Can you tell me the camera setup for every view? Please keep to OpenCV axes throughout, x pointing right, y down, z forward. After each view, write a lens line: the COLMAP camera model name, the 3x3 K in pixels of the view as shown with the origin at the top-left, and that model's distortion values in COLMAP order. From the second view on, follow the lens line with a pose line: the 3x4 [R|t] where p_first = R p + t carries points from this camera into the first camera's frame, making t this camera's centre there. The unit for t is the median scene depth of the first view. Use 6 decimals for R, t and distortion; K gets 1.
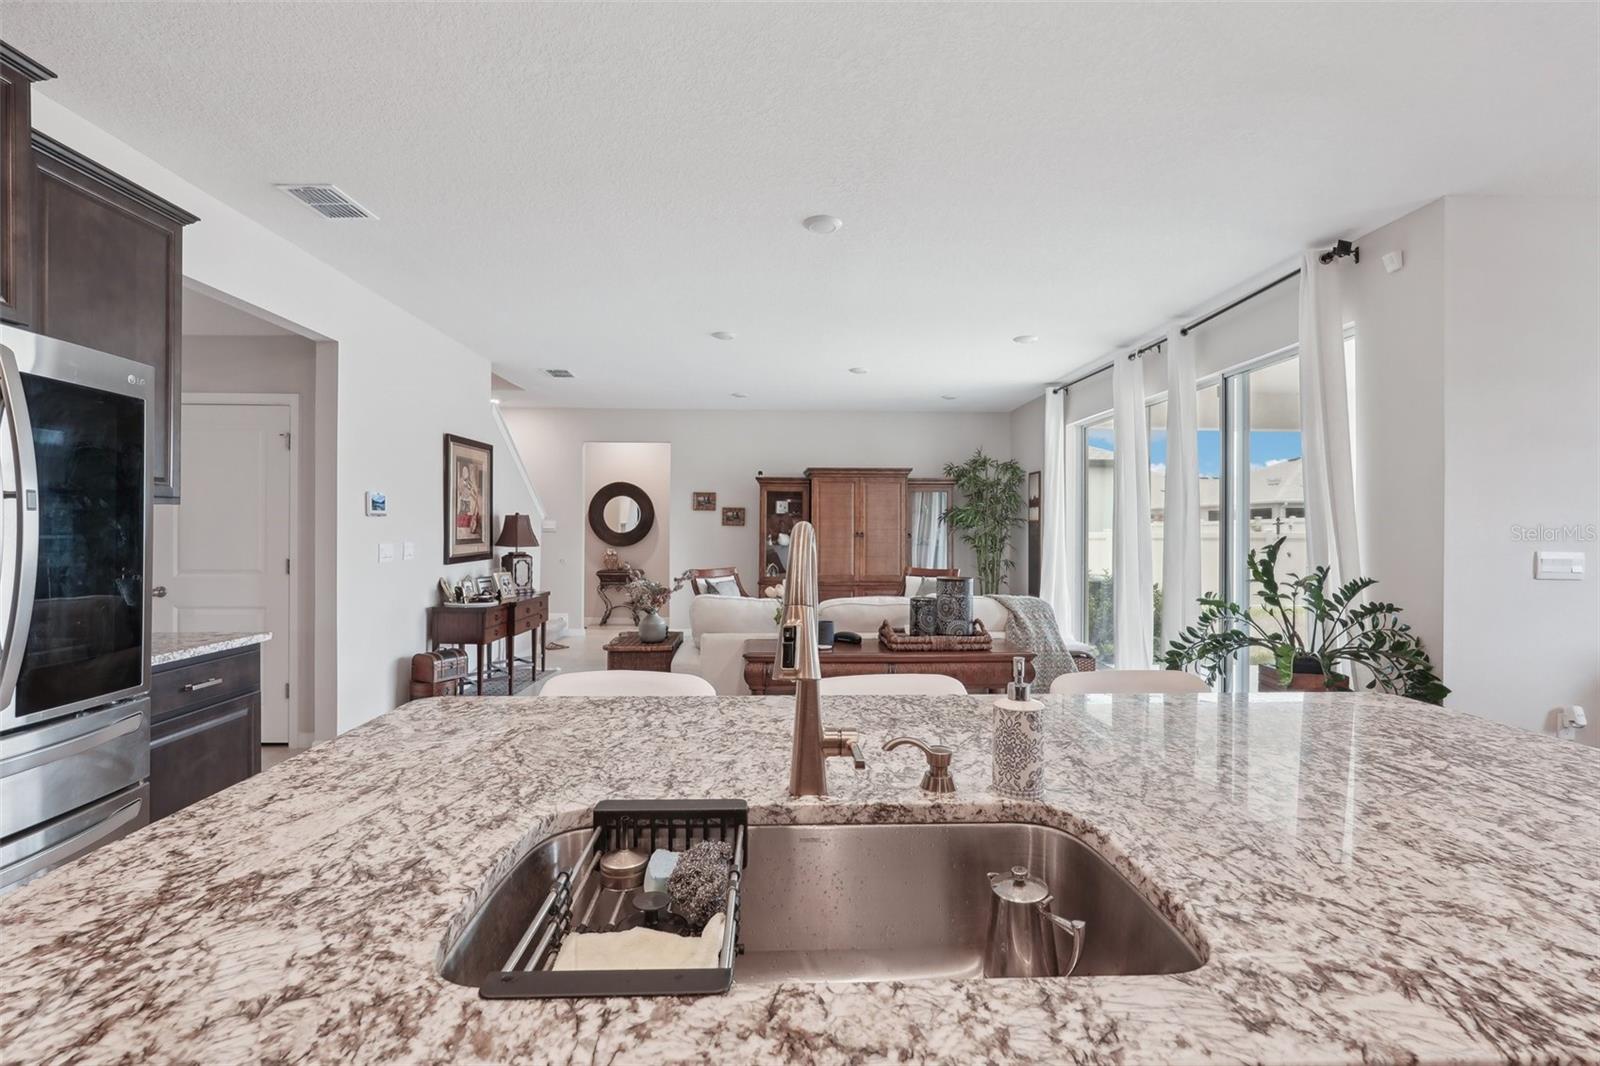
lens RADIAL K [[720.3, 0, 800.0], [0, 720.3, 533.0], [0, 0, 1]] dist [-0.010432, 0.000970]
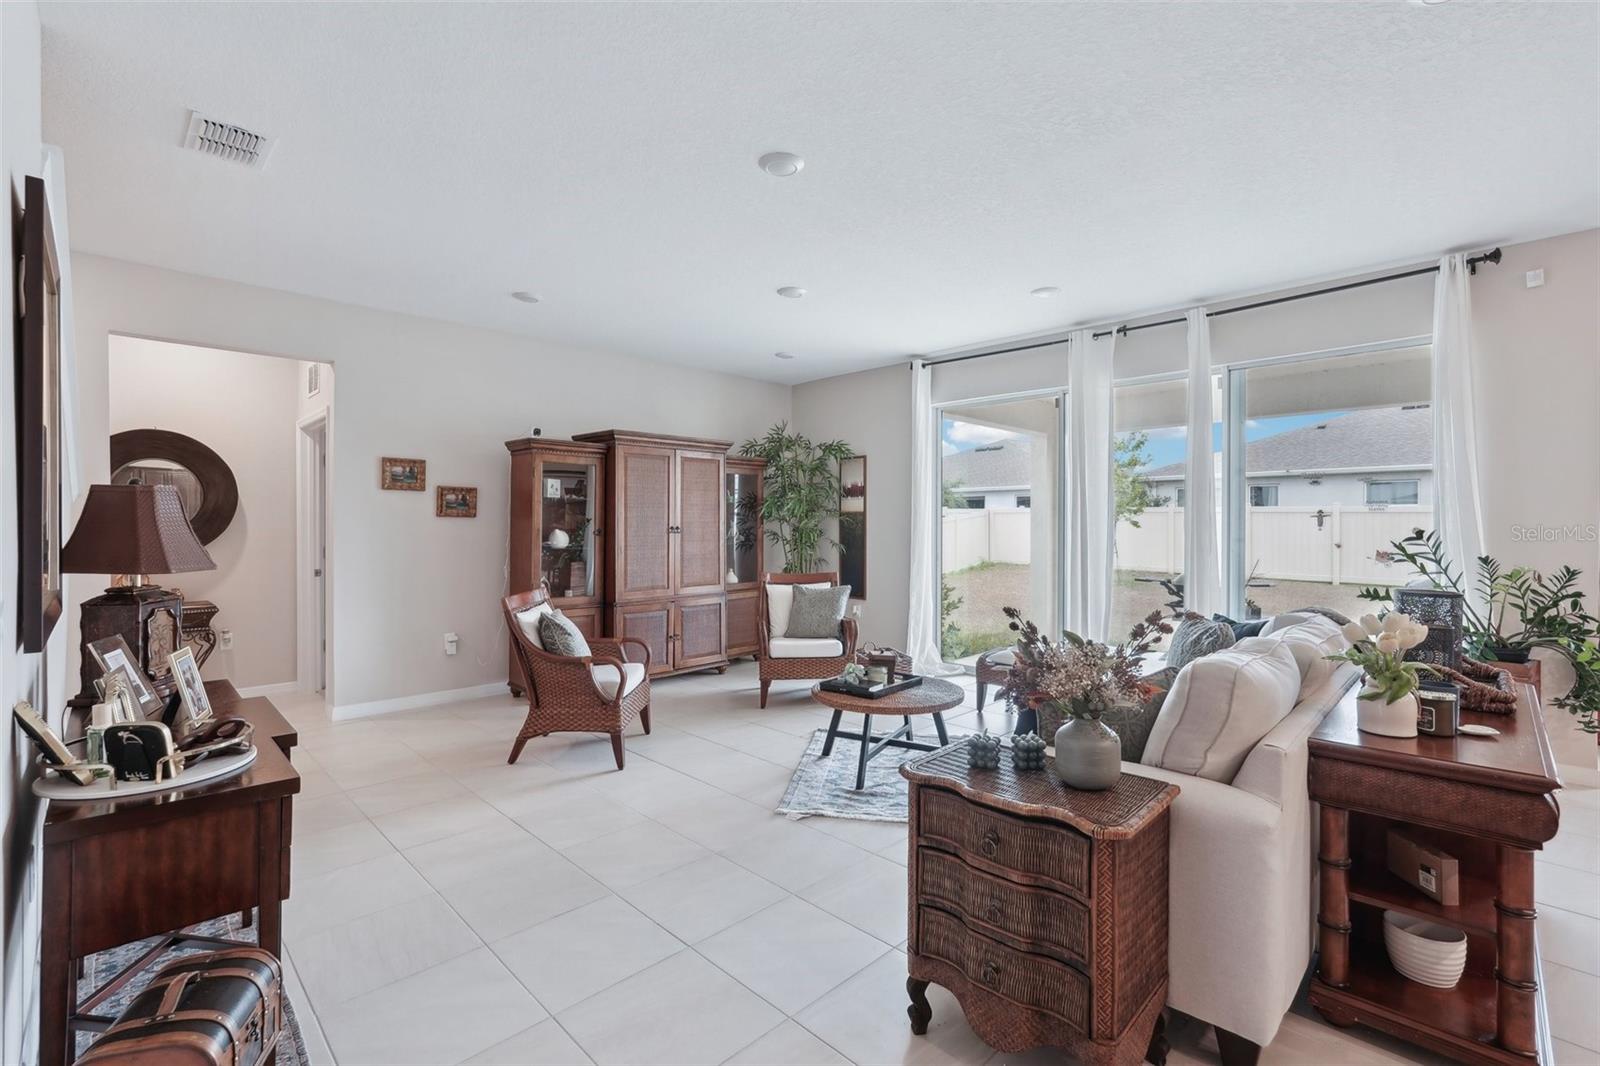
lens RADIAL K [[720.3, 0, 800.0], [0, 720.3, 533.0], [0, 0, 1]] dist [-0.010432, 0.000970]
pose [[0.736268, -0.013025, 0.676564, -0.308983], [0.005555, 0.999897, 0.013204, -0.003382], [-0.676667, -0.005963, 0.736265, 0.394150]]
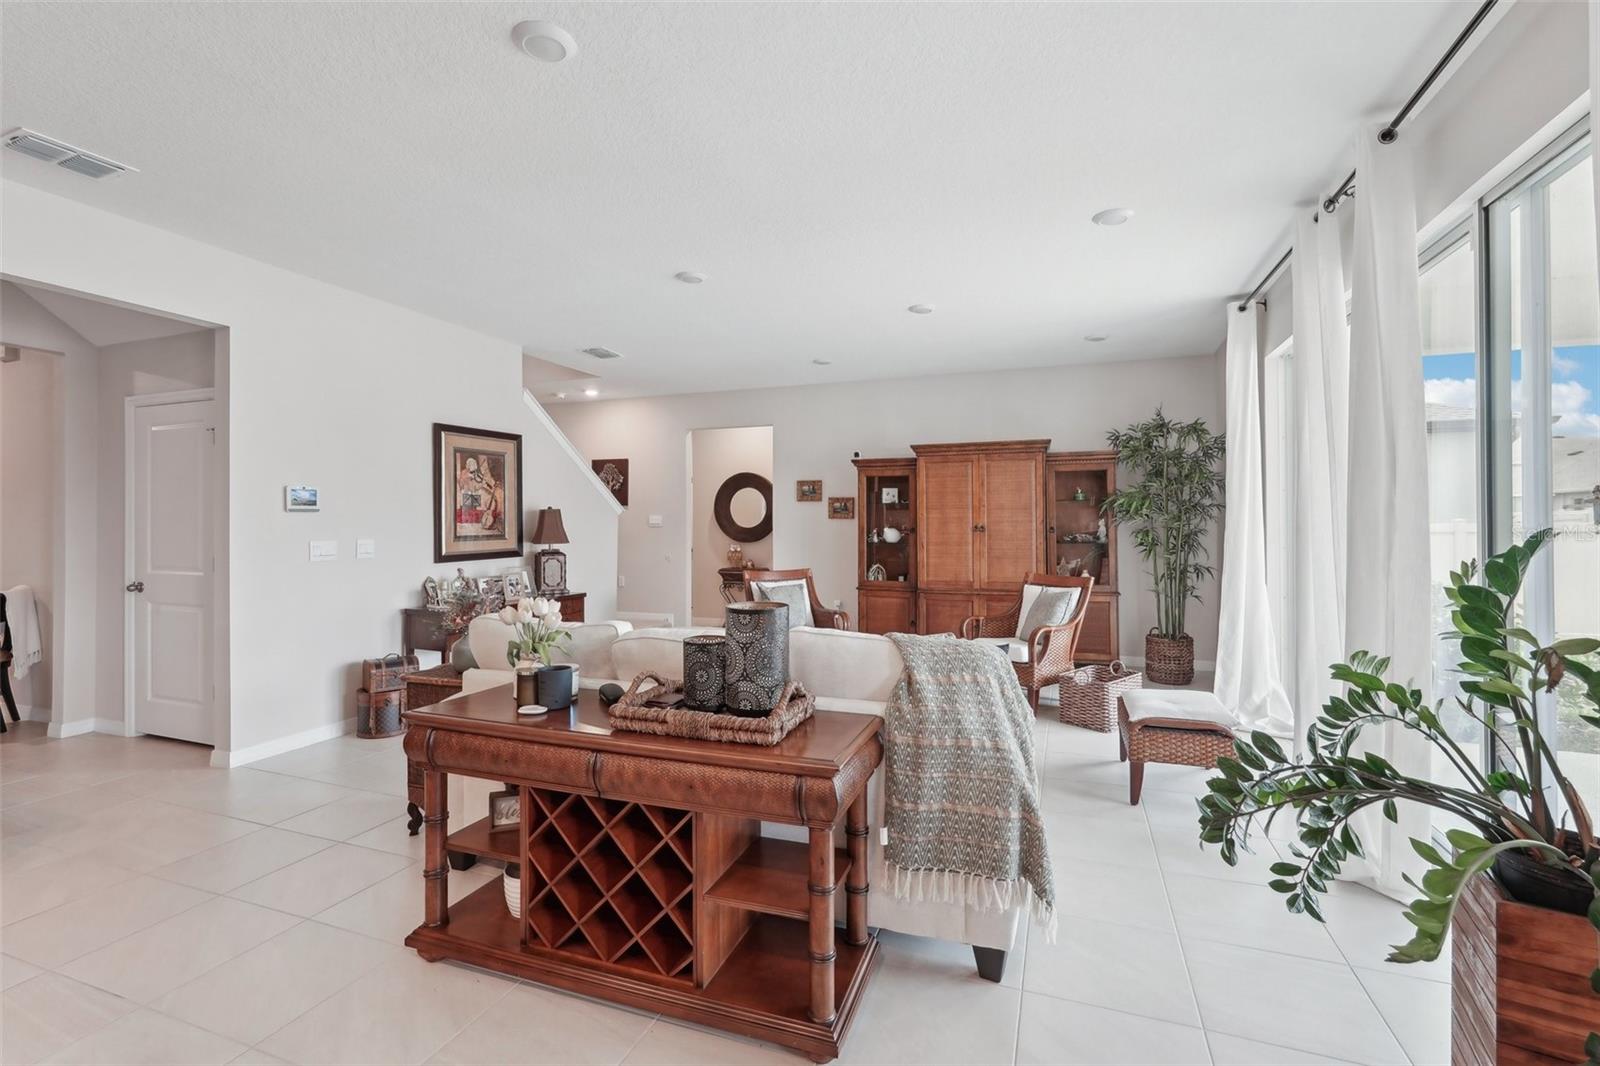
lens RADIAL K [[720.3, 0, 800.0], [0, 720.3, 533.0], [0, 0, 1]] dist [-0.010432, 0.000970]
pose [[0.922360, -0.001317, -0.386330, 0.205056], [0.004782, 0.999956, 0.008008, -0.000313], [0.386302, -0.009234, 0.922326, 0.213582]]
